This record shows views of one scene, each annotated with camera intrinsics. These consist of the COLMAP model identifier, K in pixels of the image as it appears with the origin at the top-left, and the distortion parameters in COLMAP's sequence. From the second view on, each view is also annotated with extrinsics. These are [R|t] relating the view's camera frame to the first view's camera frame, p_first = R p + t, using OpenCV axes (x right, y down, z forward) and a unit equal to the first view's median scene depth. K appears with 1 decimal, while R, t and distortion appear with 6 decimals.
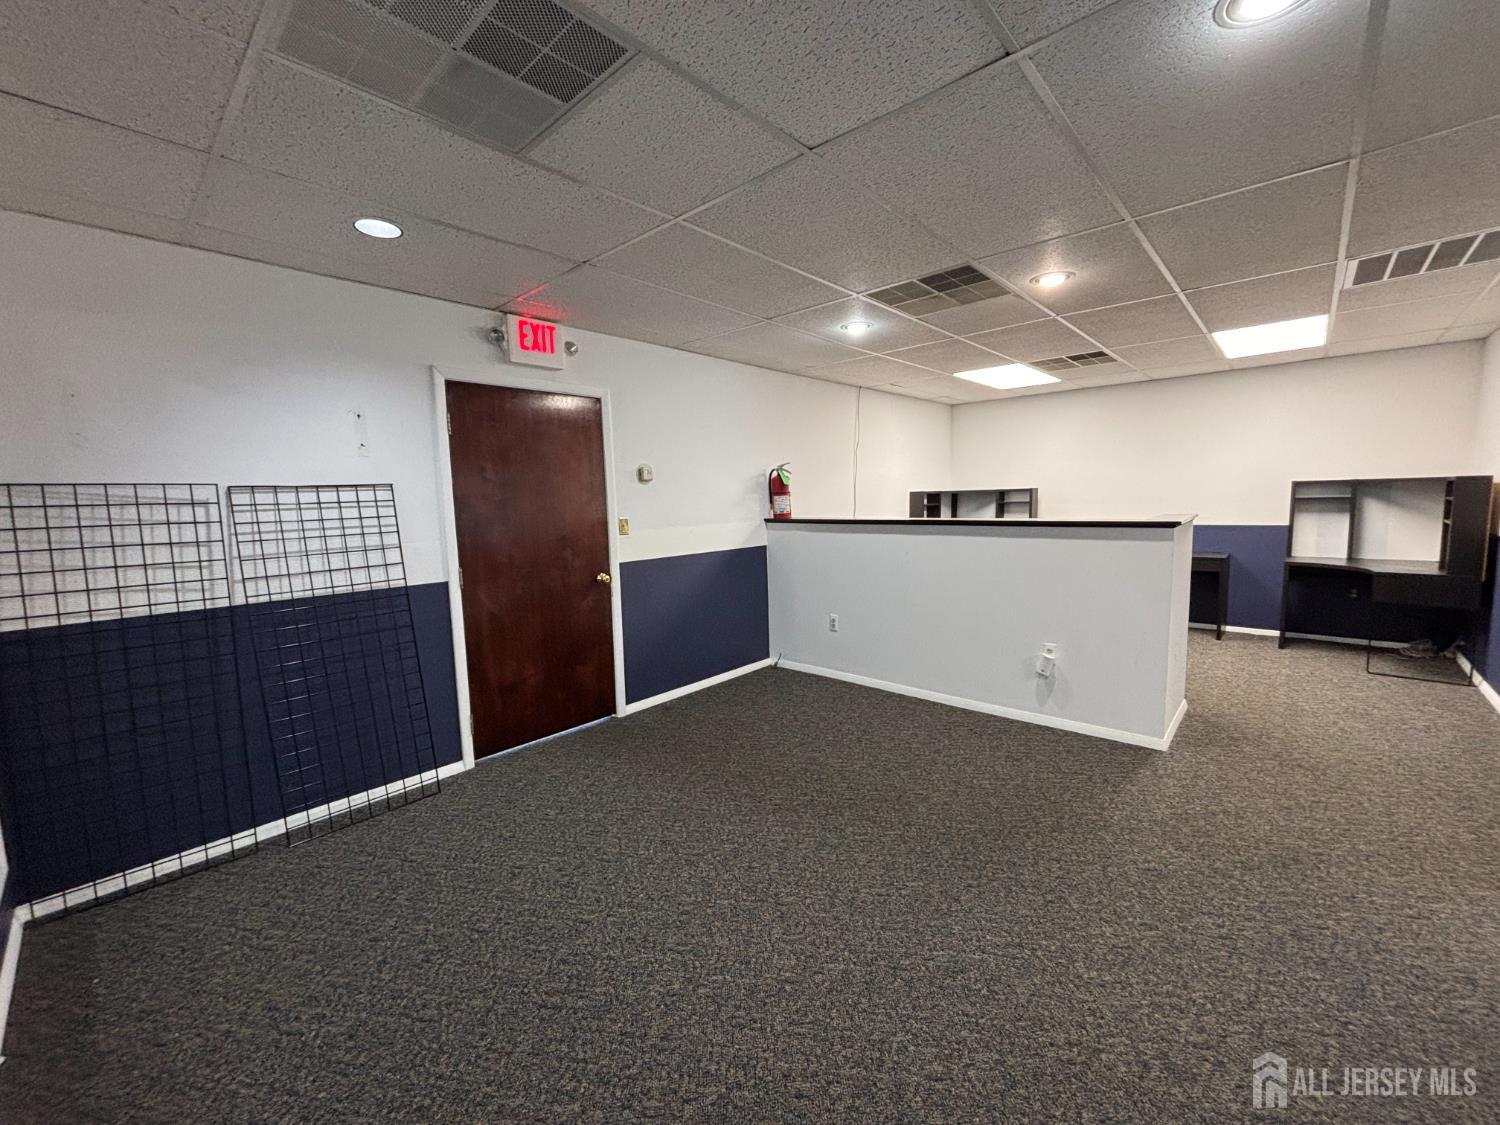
lens RADIAL K [[603.4, 0, 754.7], [0, 603.4, 559.4], [0, 0, 1]] dist [0.006142, -0.001825]
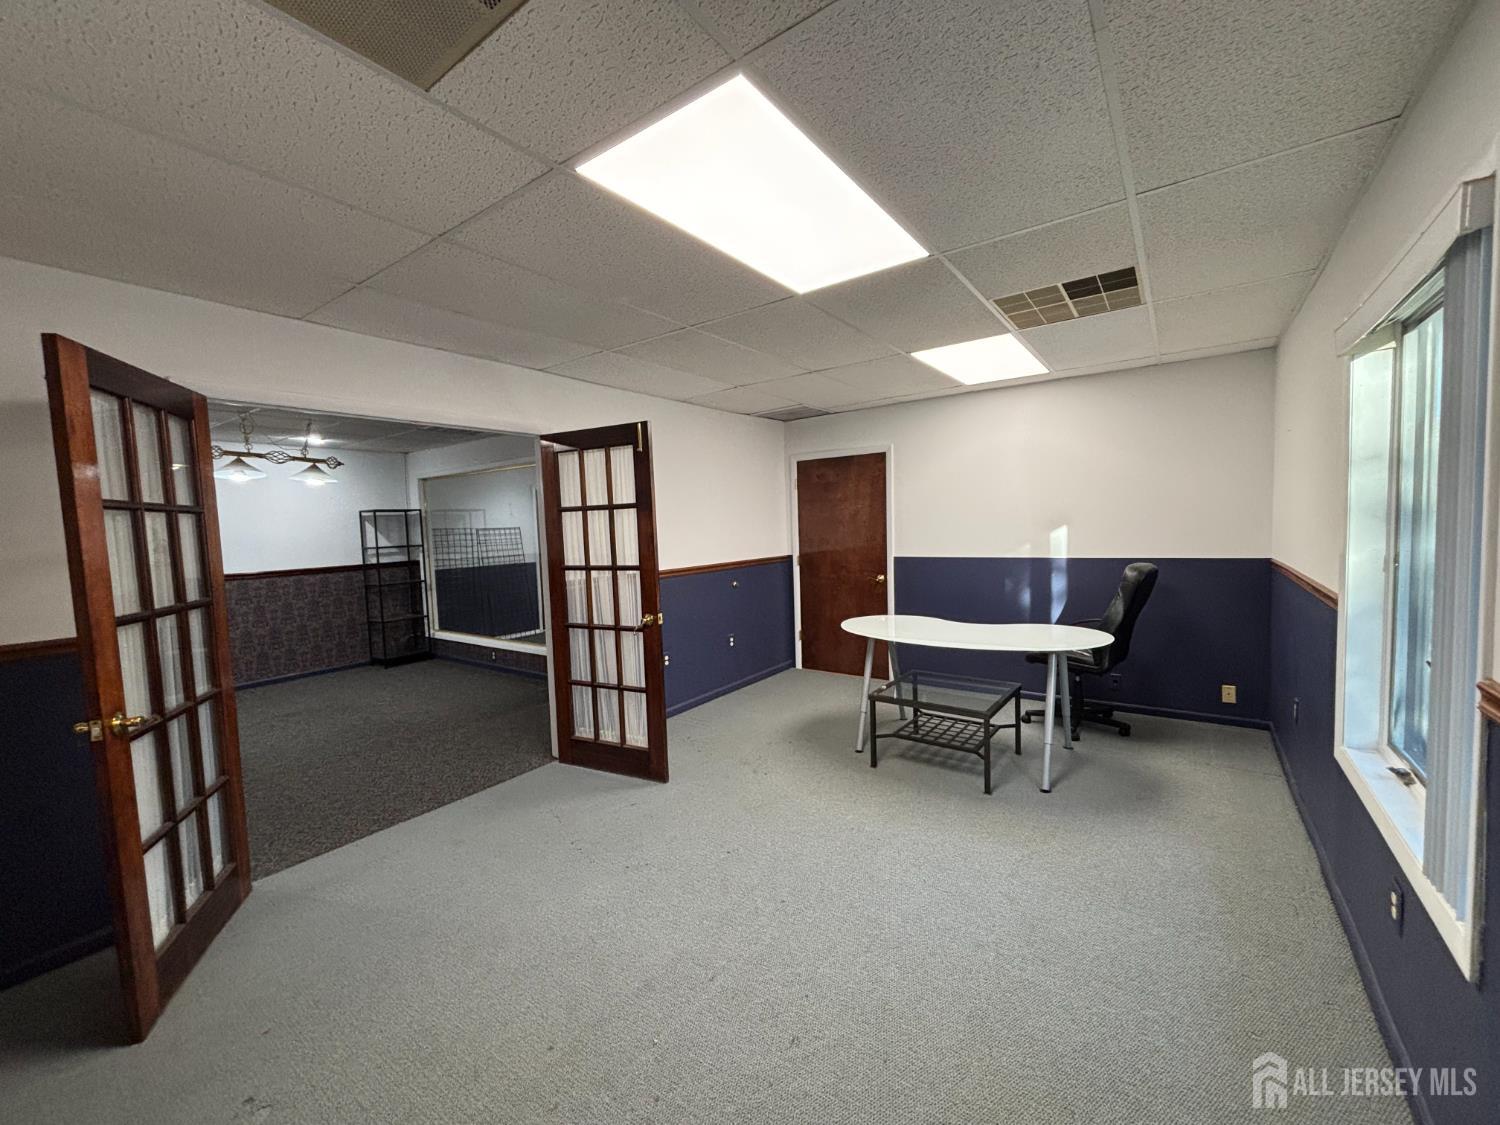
lens RADIAL K [[603.4, 0, 740.9], [0, 603.4, 568.6], [0, 0, 1]] dist [0.006142, -0.001825]
pose [[0.993841, -0.017948, 0.109356, 0.111506], [0.022122, 0.999068, -0.037077, 0.180905], [-0.108588, 0.039268, 0.993311, -1.748443]]
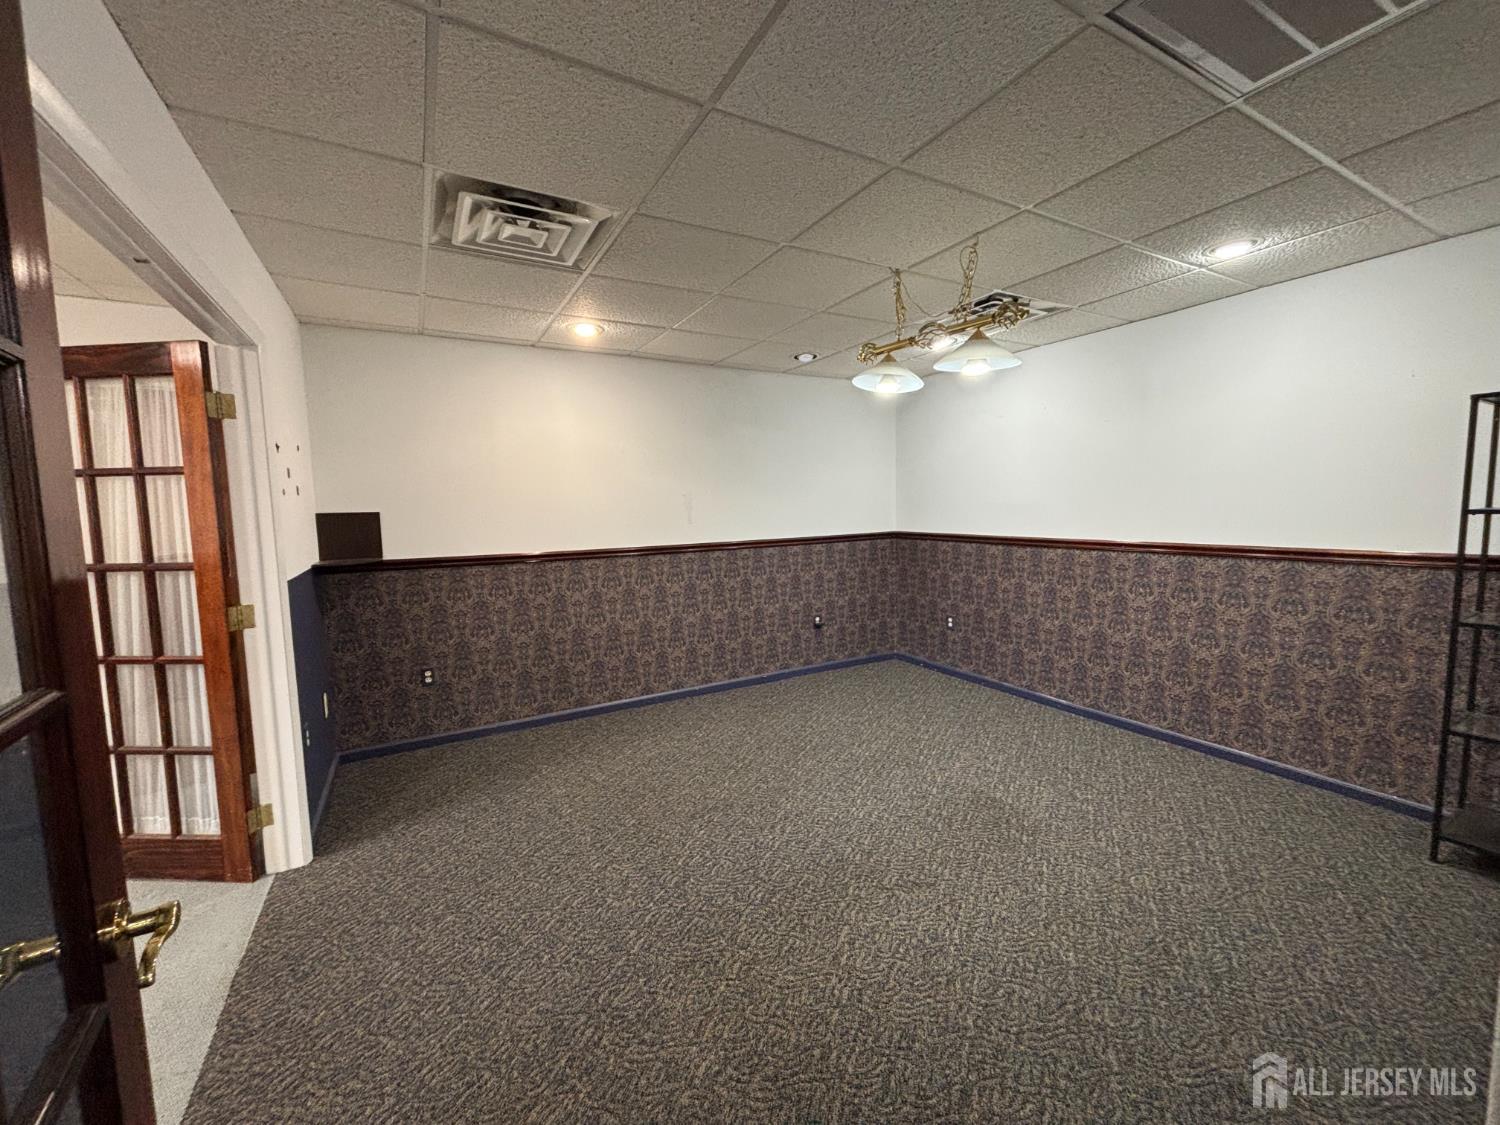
lens RADIAL K [[603.4, 0, 747.5], [0, 603.4, 558.3], [0, 0, 1]] dist [0.006142, -0.001825]
pose [[-0.308368, 0.116268, -0.944135, 0.017888], [-0.075830, 0.986340, 0.146233, 0.027942], [0.948240, 0.116687, -0.295339, -0.212157]]
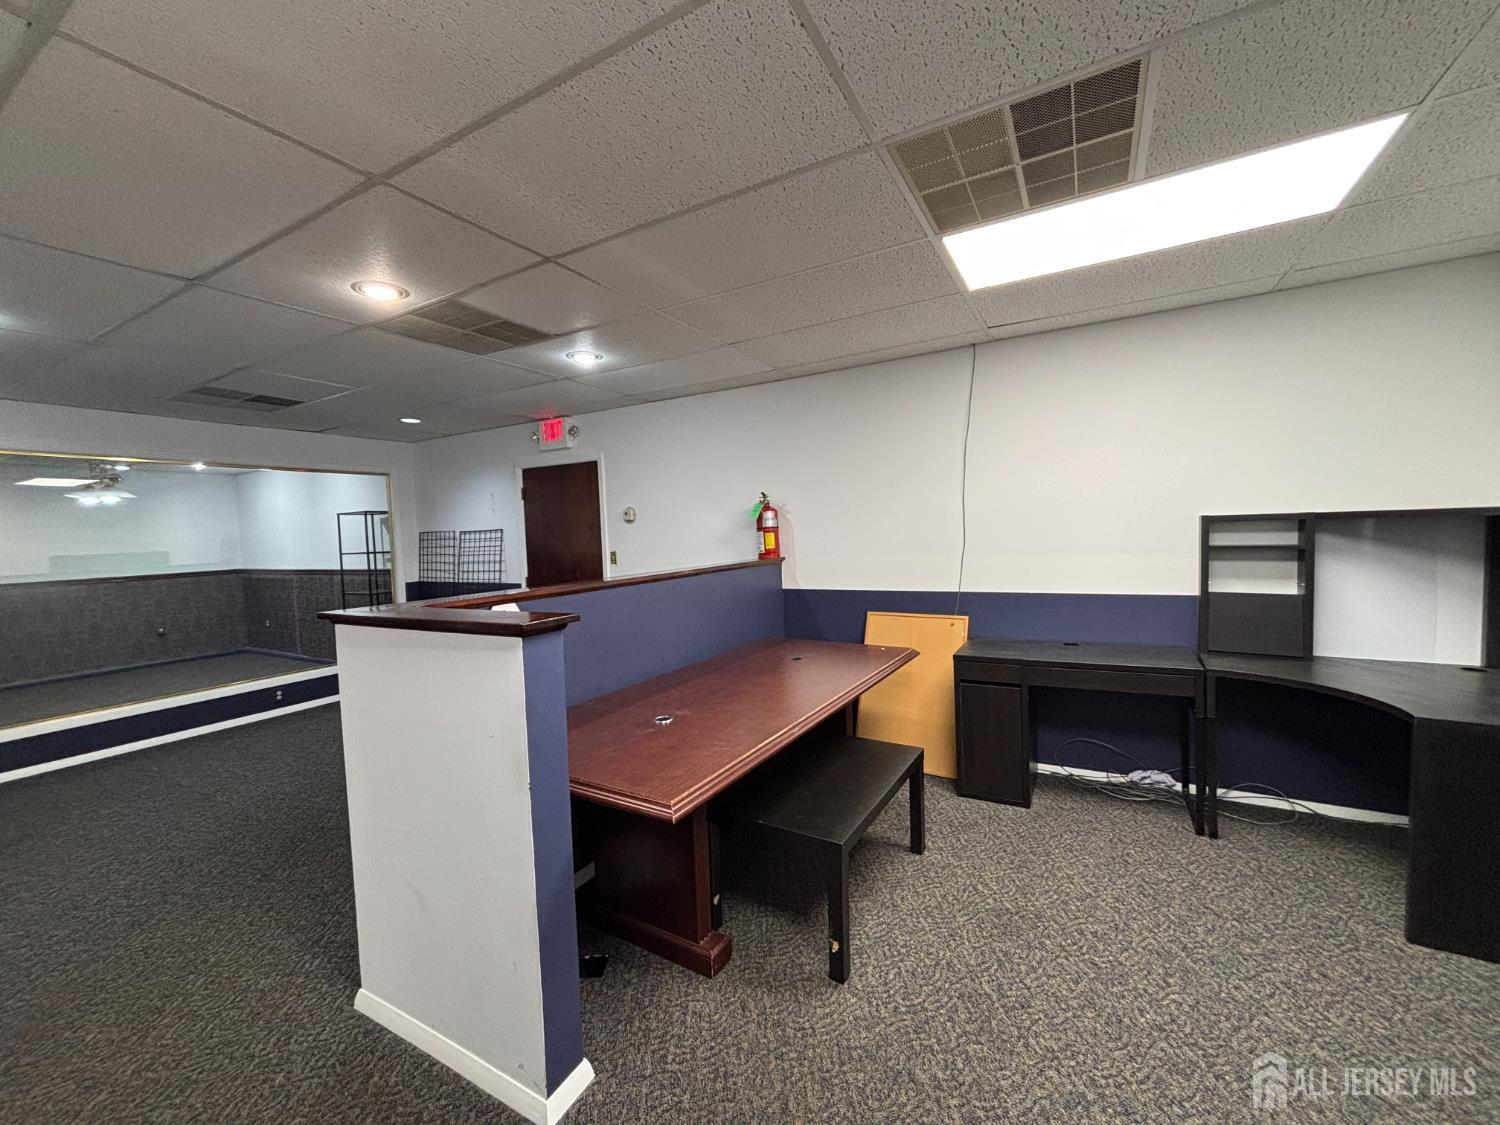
lens RADIAL K [[603.4, 0, 745.0], [0, 603.4, 562.1], [0, 0, 1]] dist [0.006142, -0.001825]
pose [[0.217330, 0.068909, -0.973663, 1.285999], [-0.077824, 0.995553, 0.053088, -0.163955], [0.972991, 0.064237, 0.221726, 1.198159]]
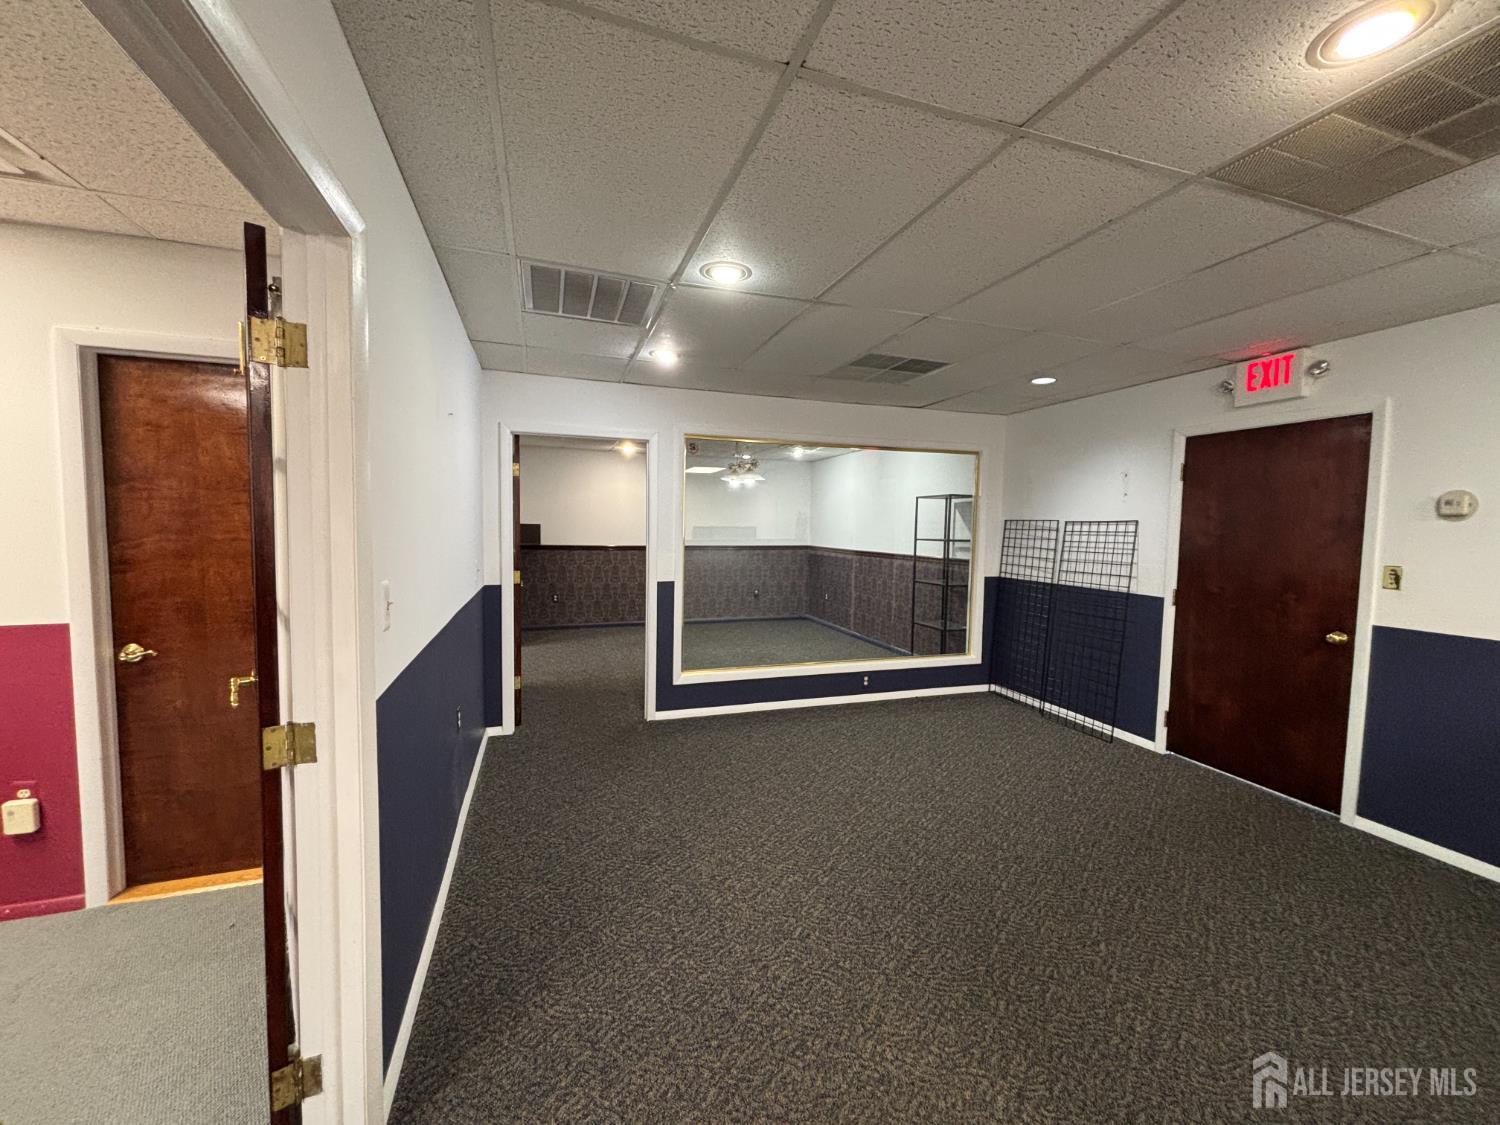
lens RADIAL K [[603.4, 0, 756.2], [0, 603.4, 563.4], [0, 0, 1]] dist [0.006142, -0.001825]
pose [[-0.479139, 0.075763, -0.874463, 0.965672], [-0.097204, 0.985560, 0.138649, -0.121937], [0.872340, 0.151433, -0.464855, 0.805970]]
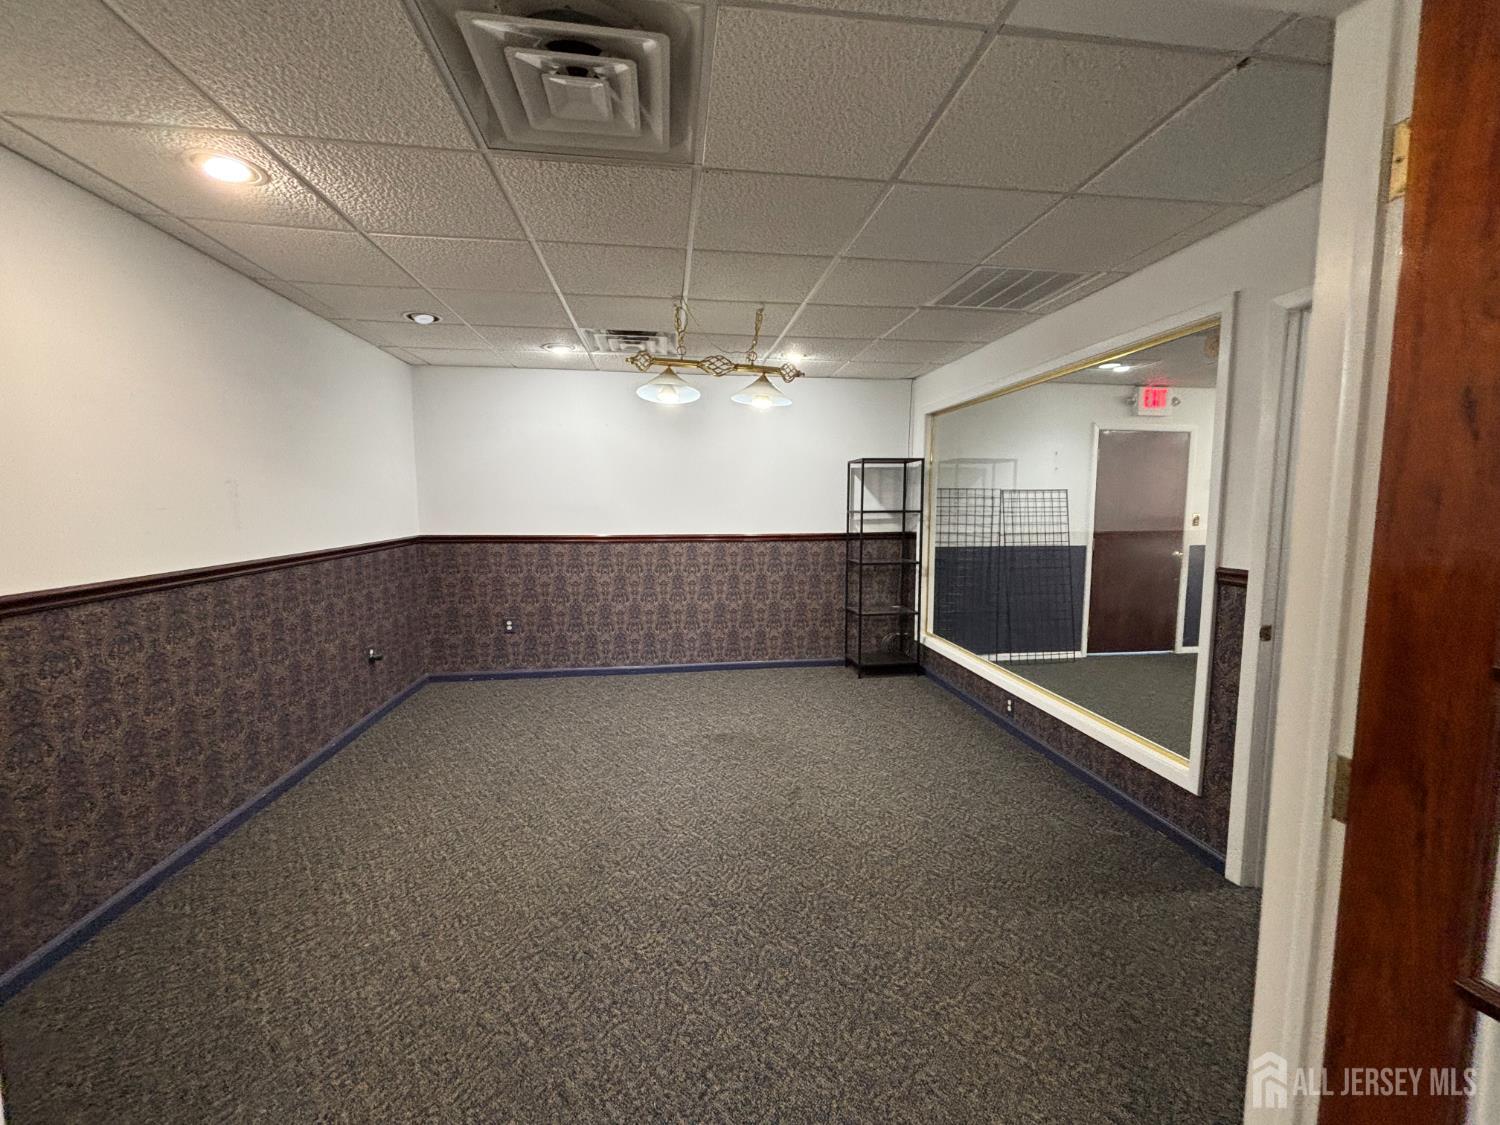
lens RADIAL K [[603.4, 0, 752.9], [0, 603.4, 561.0], [0, 0, 1]] dist [0.006142, -0.001825]
pose [[0.775998, 0.085174, -0.624958, -0.156259], [-0.087599, 0.995791, 0.026944, 0.113738], [0.624623, 0.033837, 0.780193, -0.923998]]
